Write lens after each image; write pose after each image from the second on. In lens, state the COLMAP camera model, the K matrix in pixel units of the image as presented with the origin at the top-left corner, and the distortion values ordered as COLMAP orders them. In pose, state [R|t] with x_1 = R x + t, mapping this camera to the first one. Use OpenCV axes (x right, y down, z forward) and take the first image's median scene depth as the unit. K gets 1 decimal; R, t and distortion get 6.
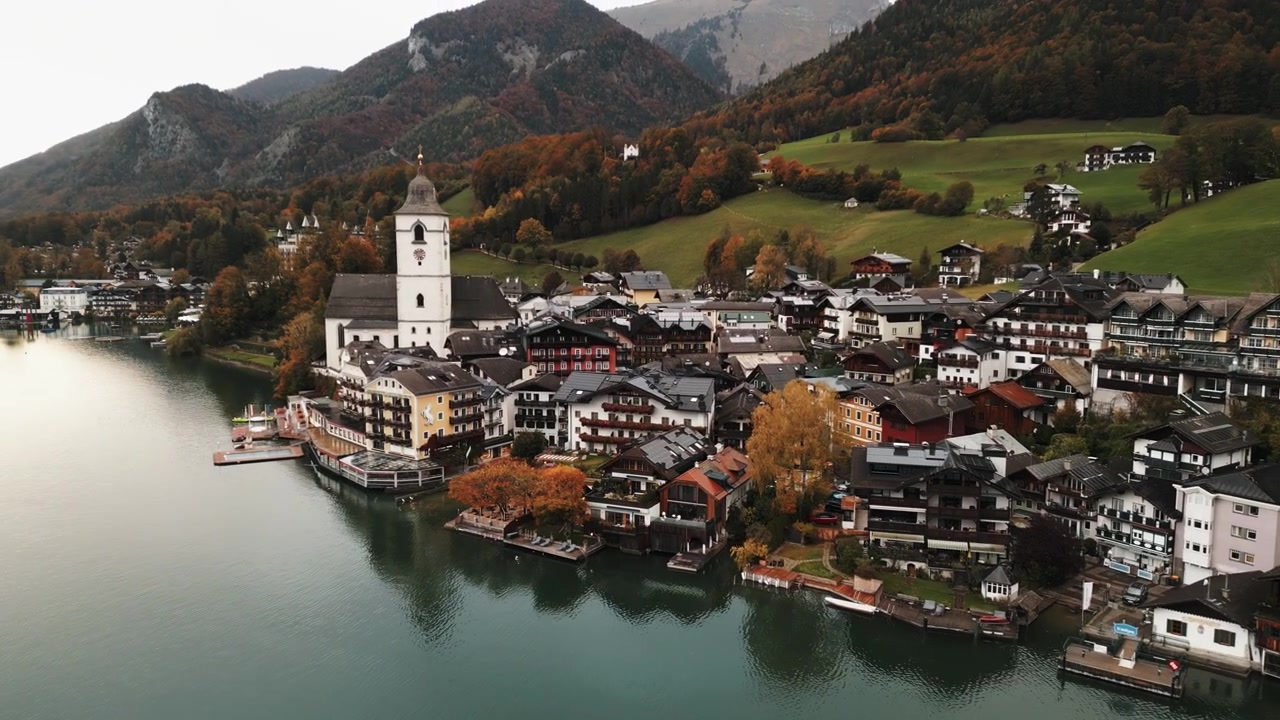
lens RADIAL K [[931.5, 0, 640.0], [0, 931.5, 360.0], [0, 0, 1]] dist [0.095325, -0.108543]
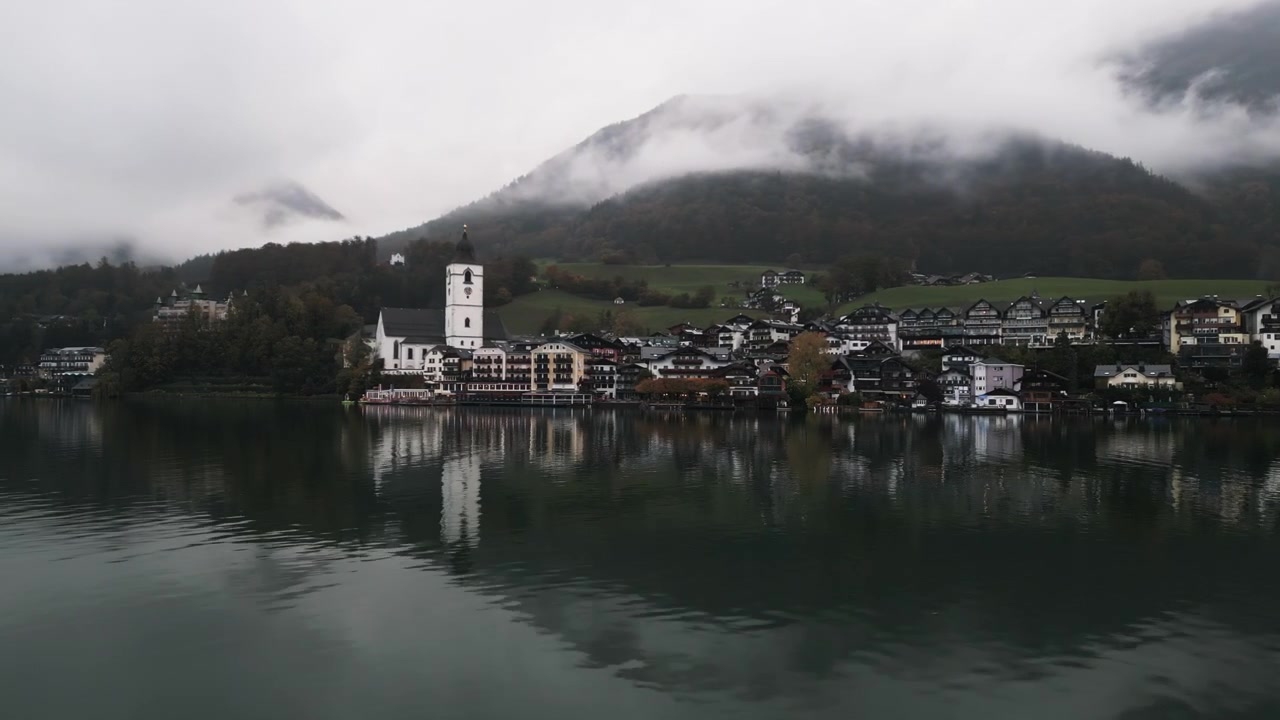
lens RADIAL K [[931.5, 0, 640.0], [0, 931.5, 360.0], [0, 0, 1]] dist [0.095325, -0.108543]
pose [[0.910963, 0.017012, 0.412136, -0.559291], [0.044980, 0.989094, -0.140249, 0.198585], [-0.410028, 0.146299, 0.900263, -0.380507]]
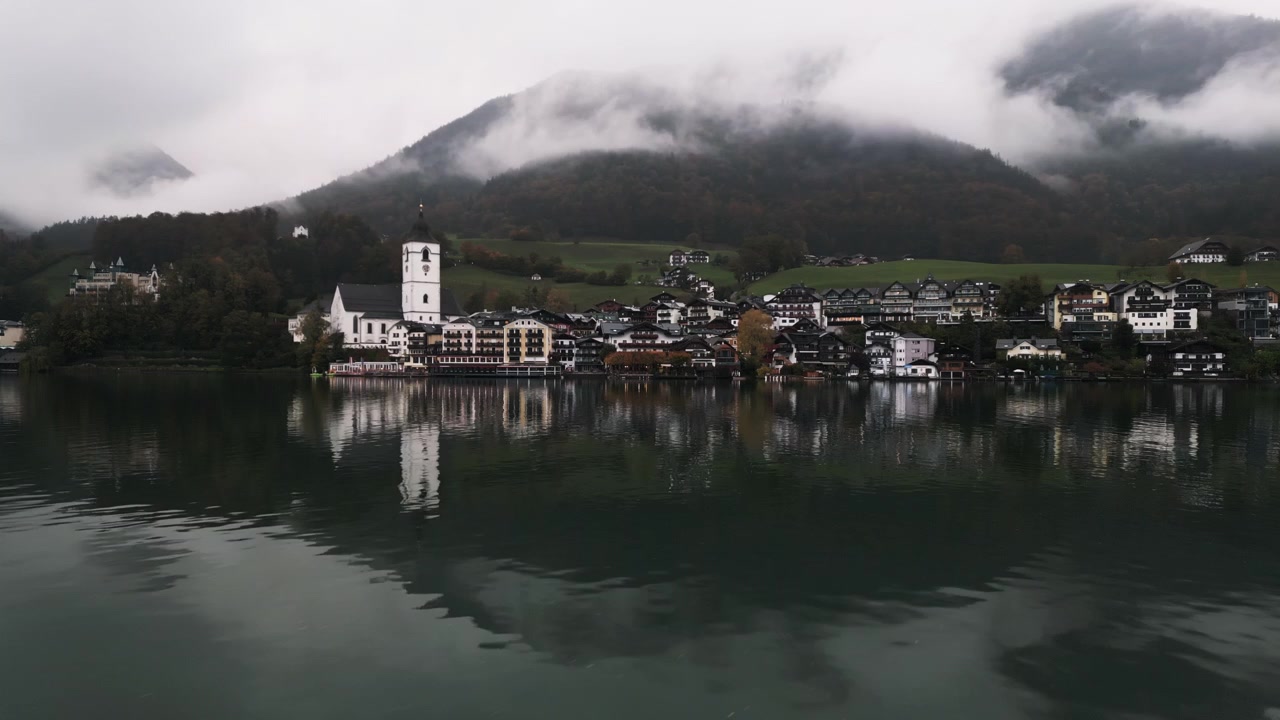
lens RADIAL K [[926.2, 0, 644.6], [0, 926.2, 365.1], [0, 0, 1]] dist [0.107303, -0.120901]
pose [[0.844005, 0.000296, 0.536336, -0.710434], [0.063314, 0.992953, -0.100182, 0.206618], [-0.532586, 0.118512, 0.838038, -0.417274]]
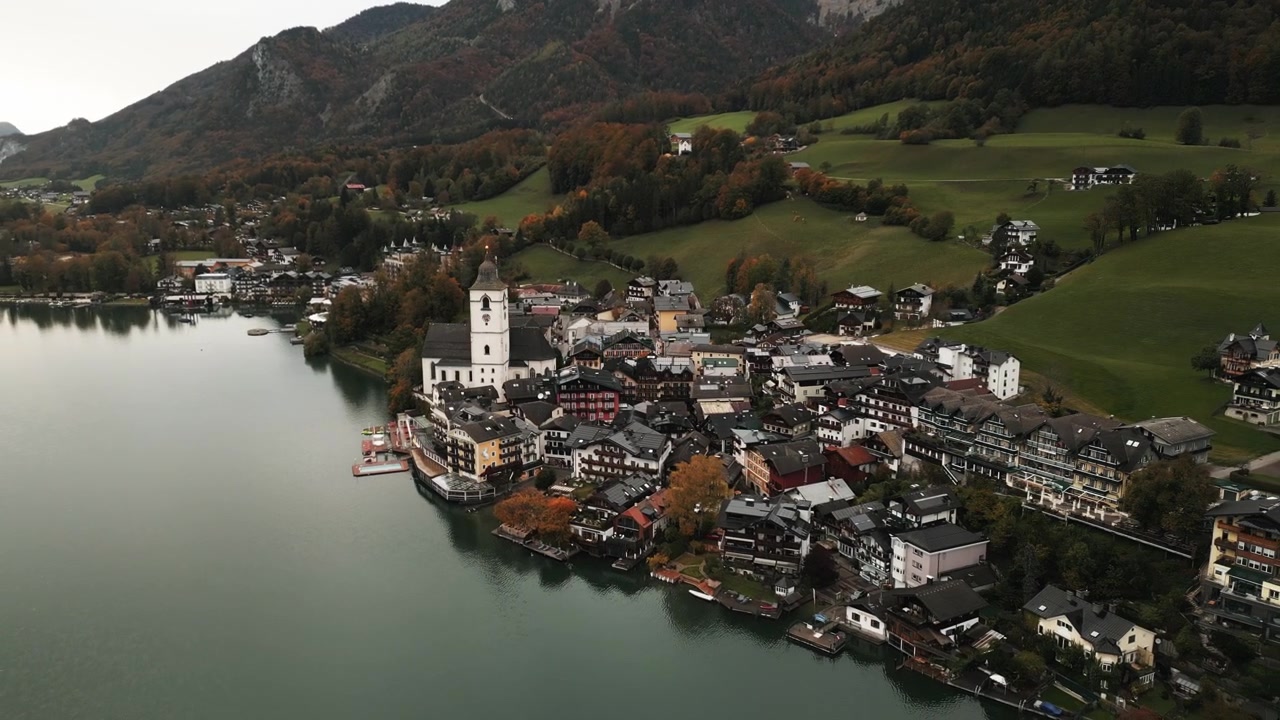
lens RADIAL K [[931.5, 0, 640.0], [0, 931.5, 360.0], [0, 0, 1]] dist [0.095325, -0.108543]
pose [[0.995451, 0.016991, -0.093749, 0.122578], [-0.009293, 0.996594, 0.081945, -0.158806], [0.094822, -0.080700, 0.992218, -0.362777]]
